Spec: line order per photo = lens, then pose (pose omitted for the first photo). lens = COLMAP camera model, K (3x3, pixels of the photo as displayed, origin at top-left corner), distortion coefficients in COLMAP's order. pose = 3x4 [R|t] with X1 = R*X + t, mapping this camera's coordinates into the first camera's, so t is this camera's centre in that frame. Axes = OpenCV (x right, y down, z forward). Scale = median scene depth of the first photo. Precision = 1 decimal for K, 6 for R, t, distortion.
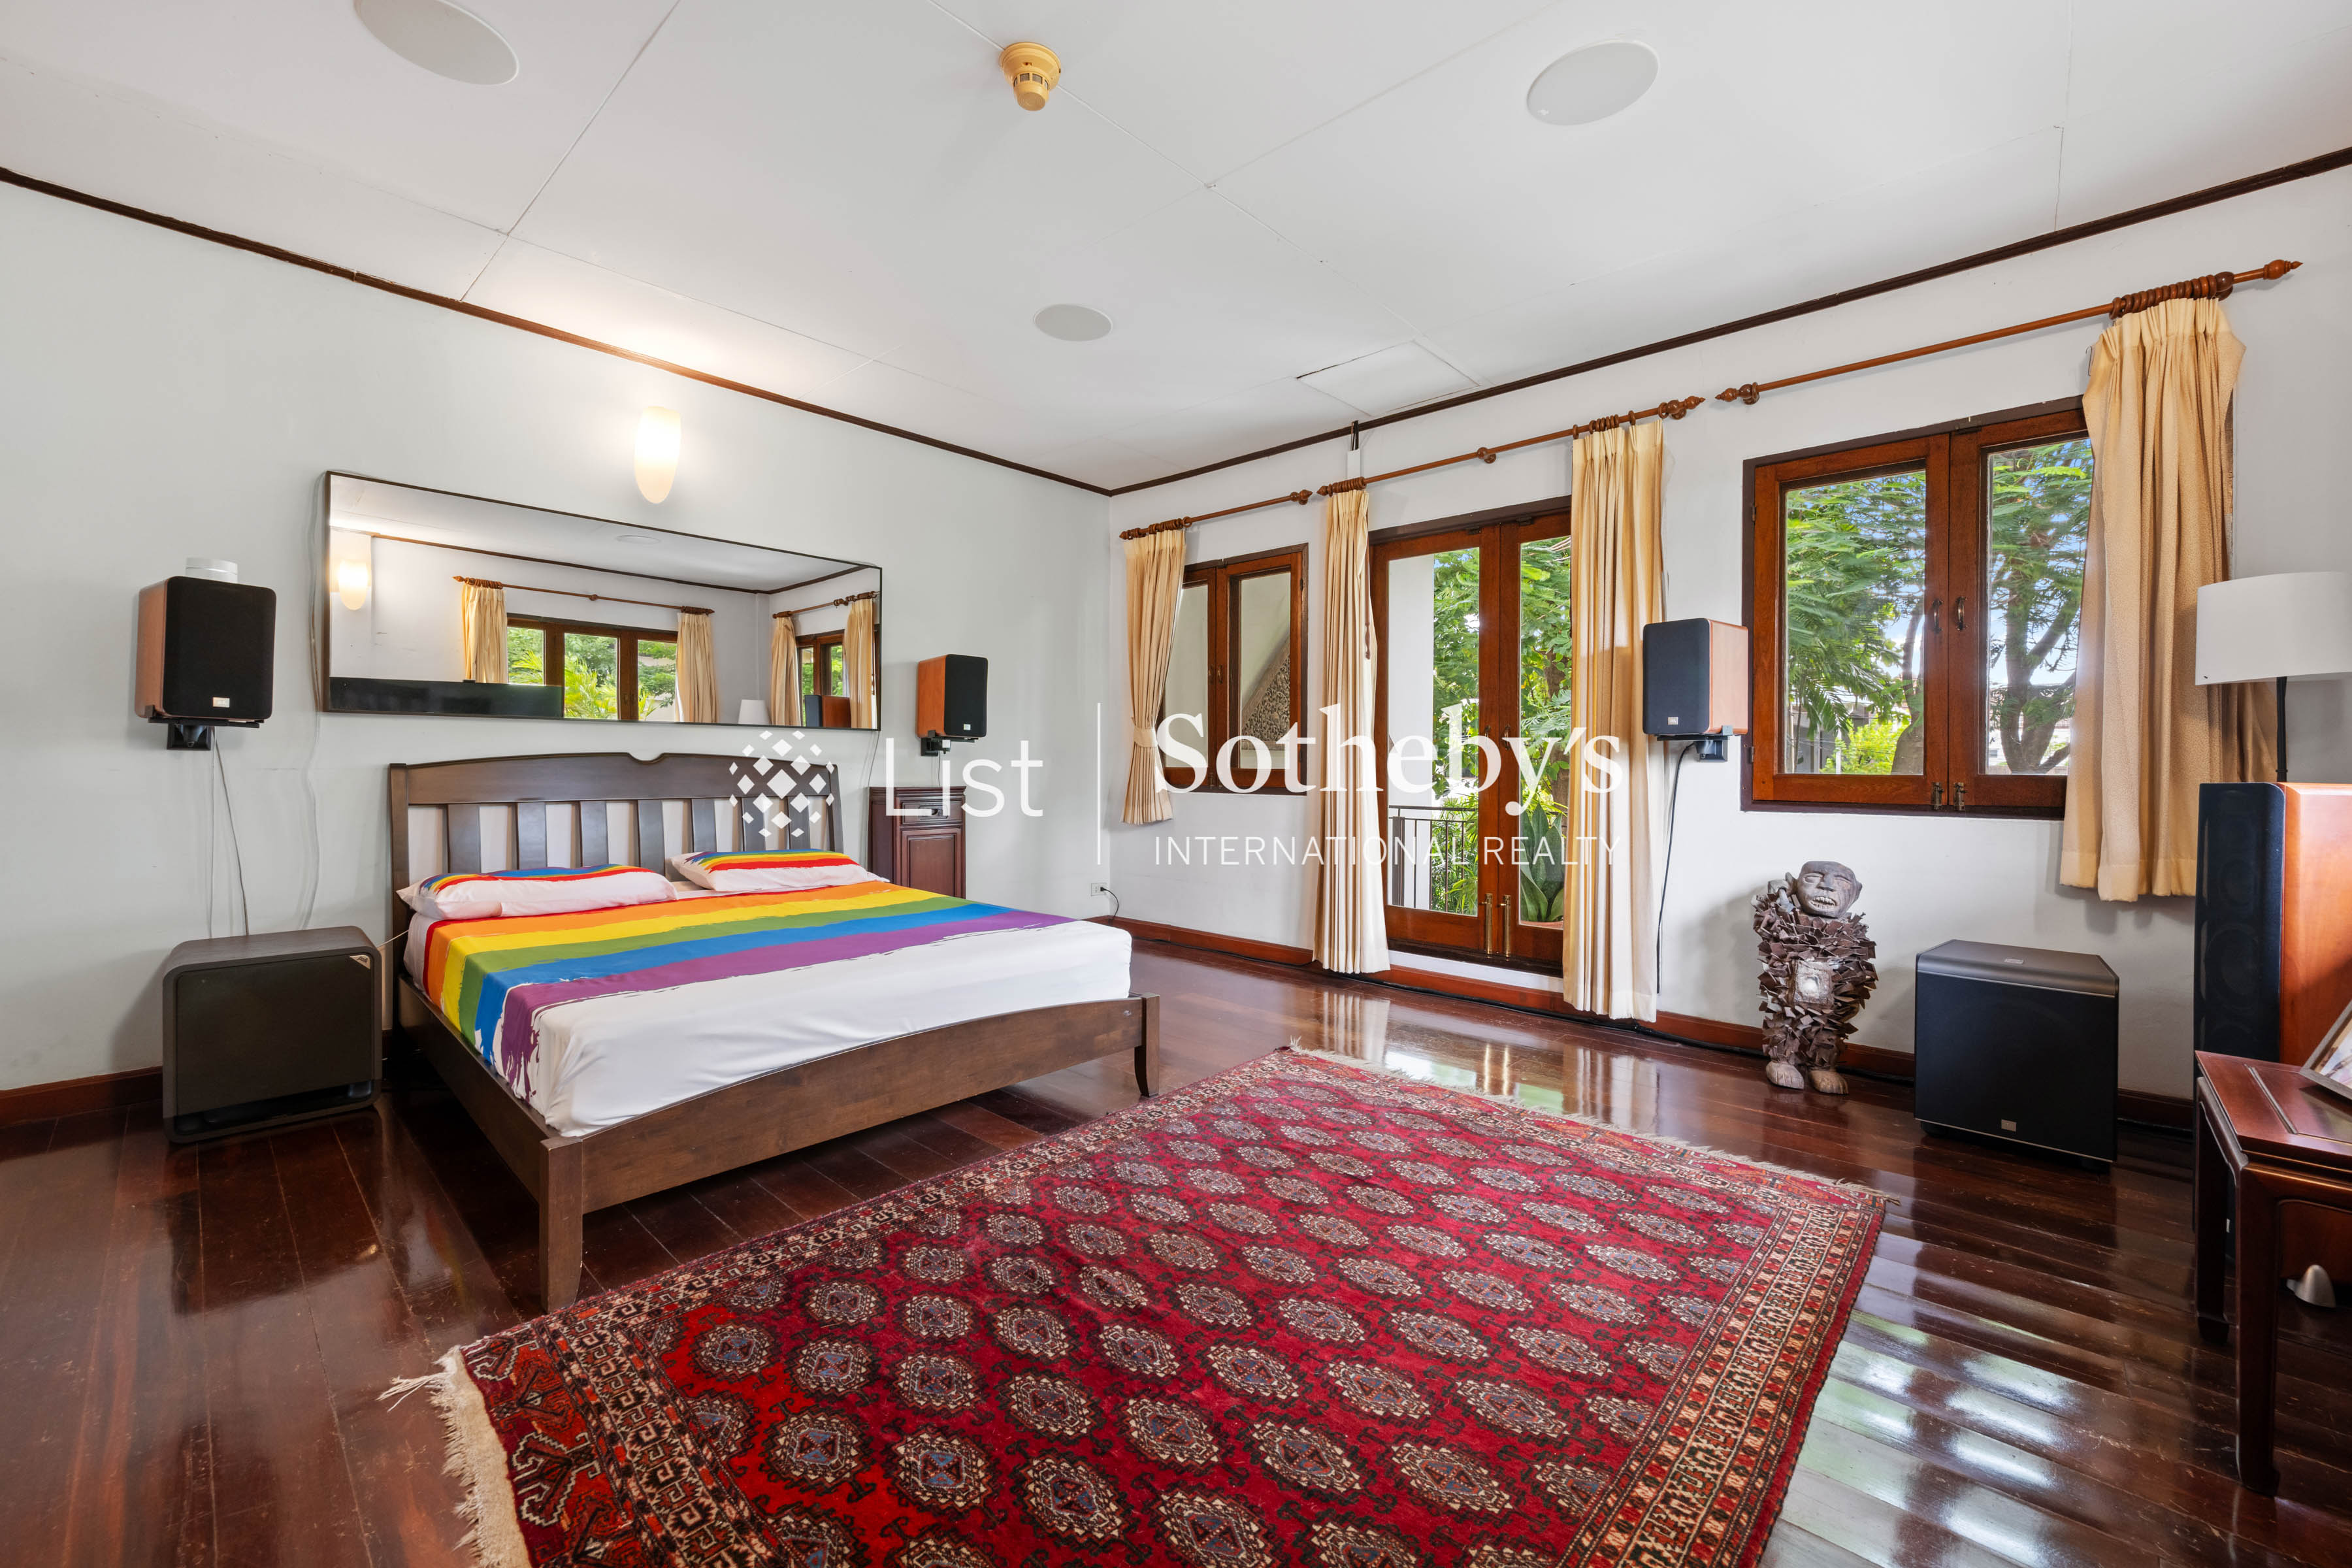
lens RADIAL K [[929.6, 0, 1175.5], [0, 929.6, 763.2], [0, 0, 1]] dist [0.001459, -0.000450]
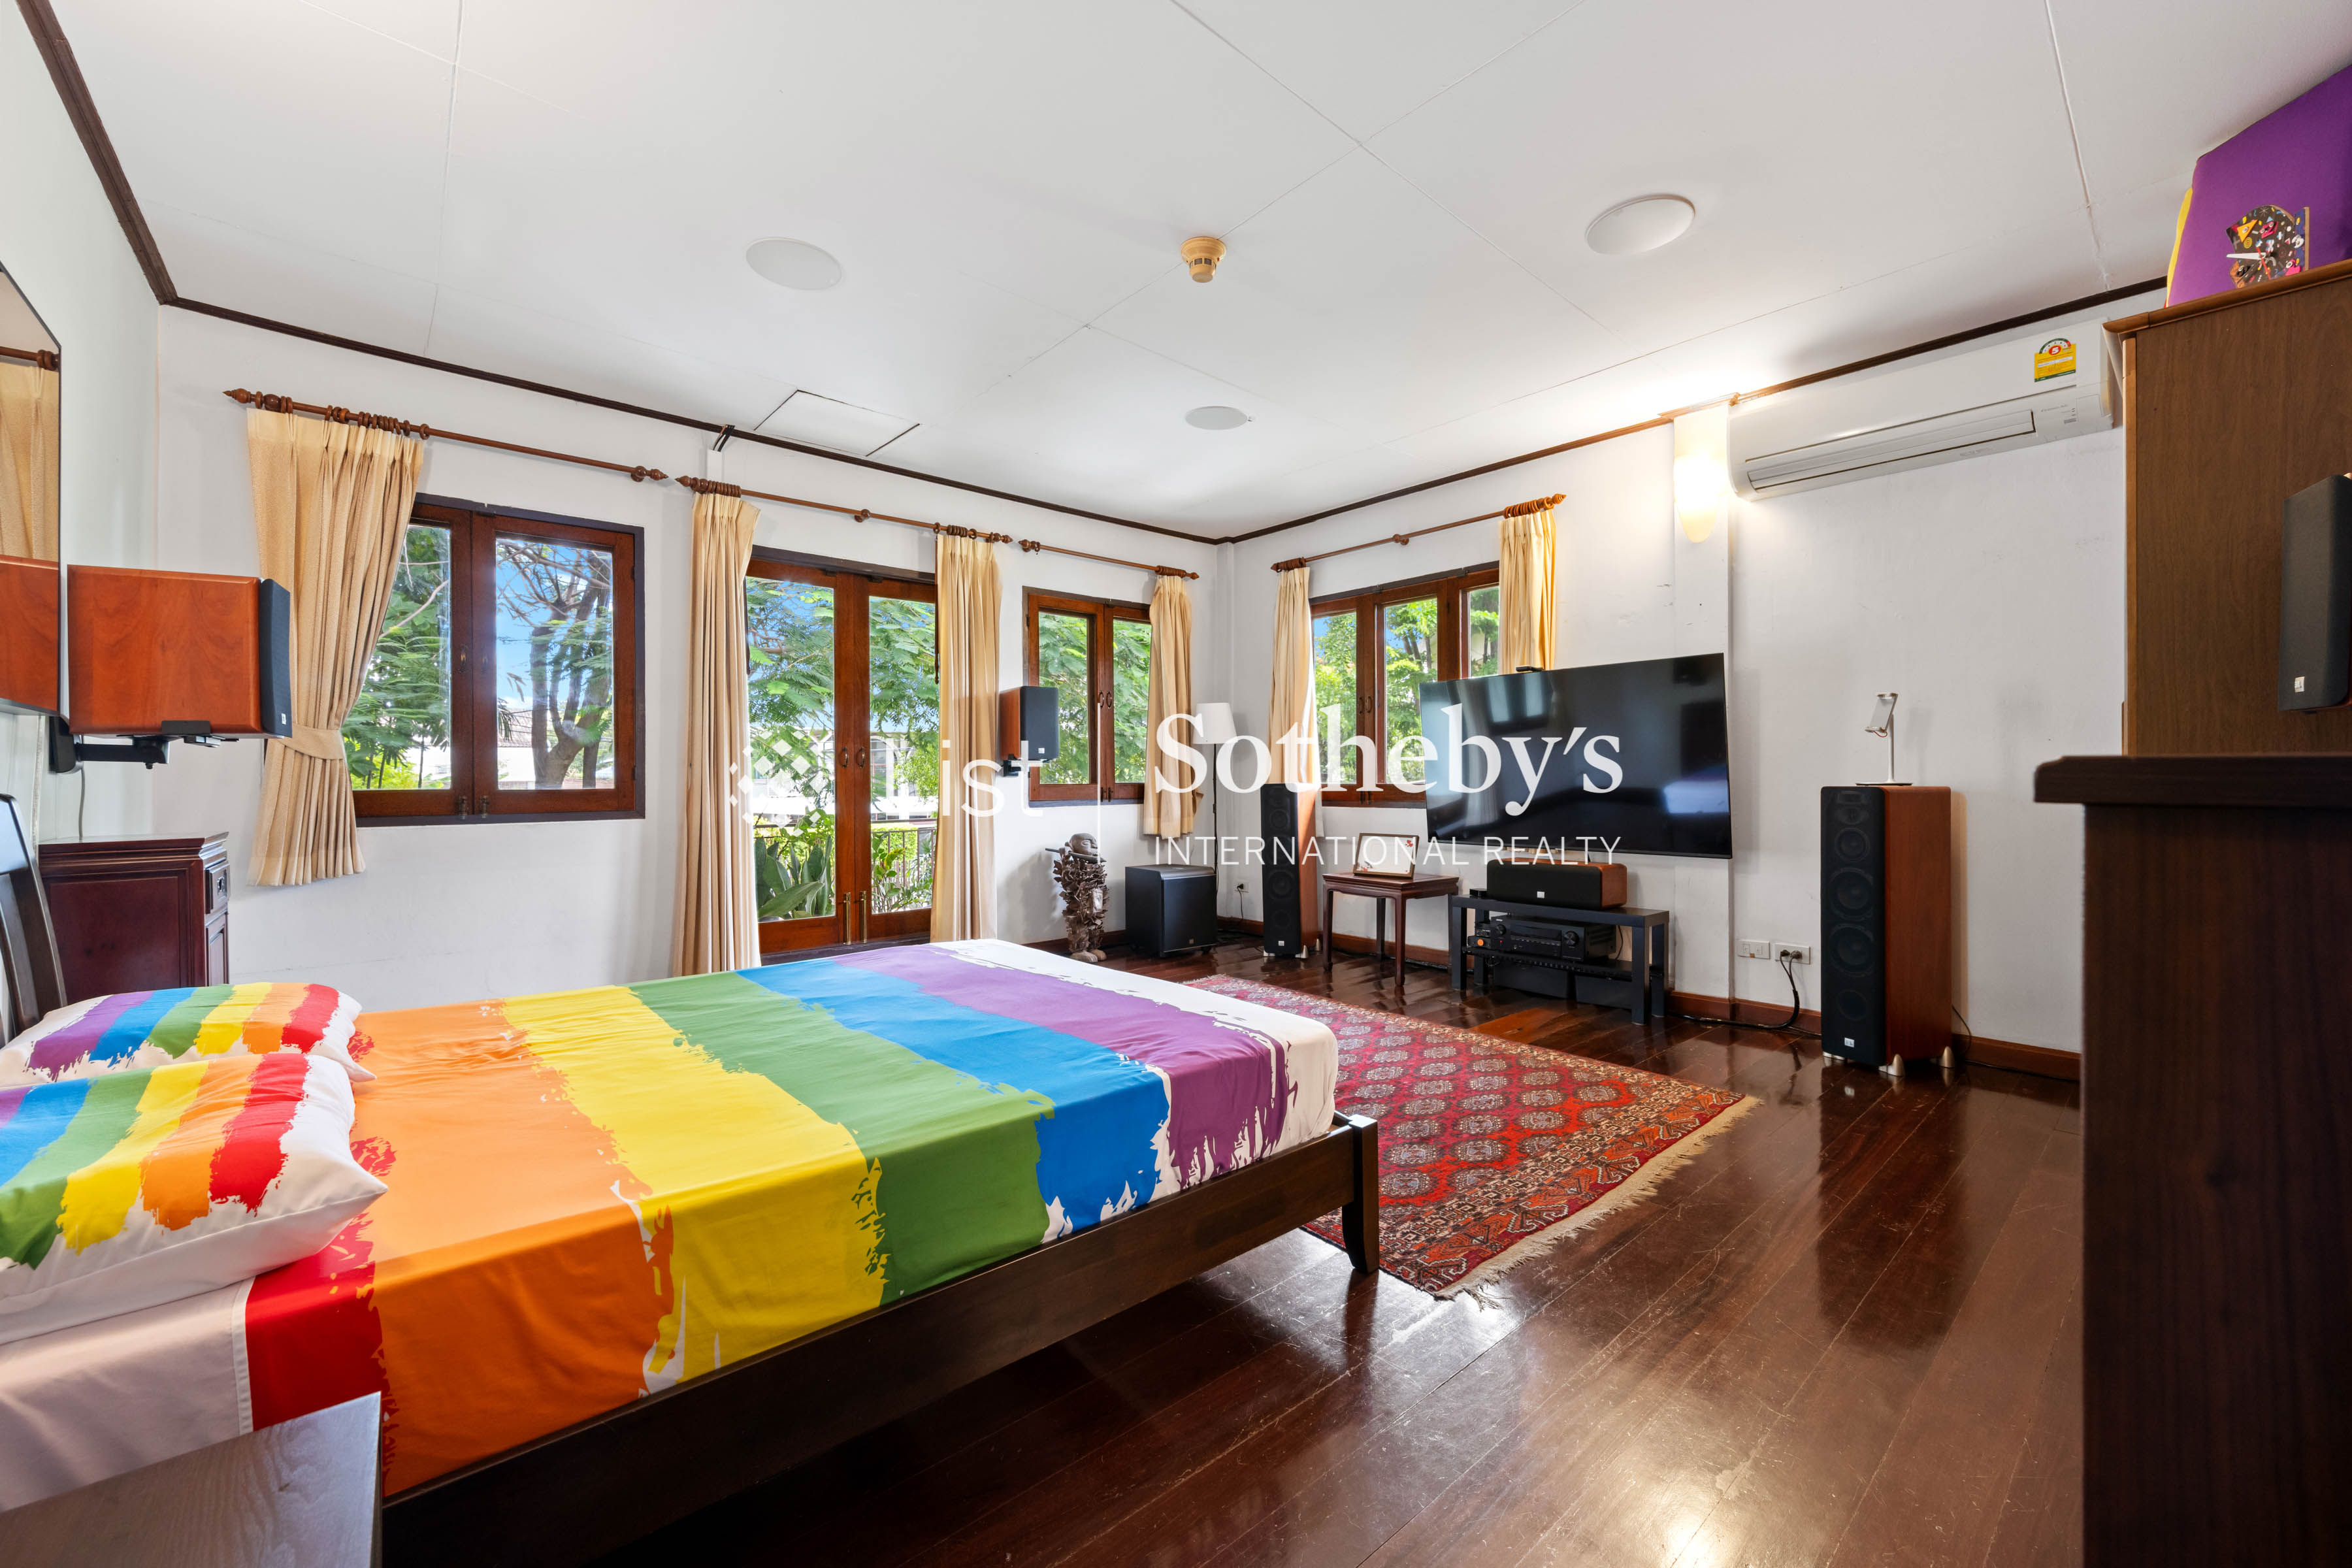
lens RADIAL K [[929.6, 0, 1174.6], [0, 929.6, 781.1], [0, 0, 1]] dist [0.001459, -0.000450]
pose [[0.109518, -0.008875, 0.993945, -0.956043], [0.006138, 0.999947, 0.008253, -0.005726], [-0.993966, 0.005197, 0.109567, 0.587579]]
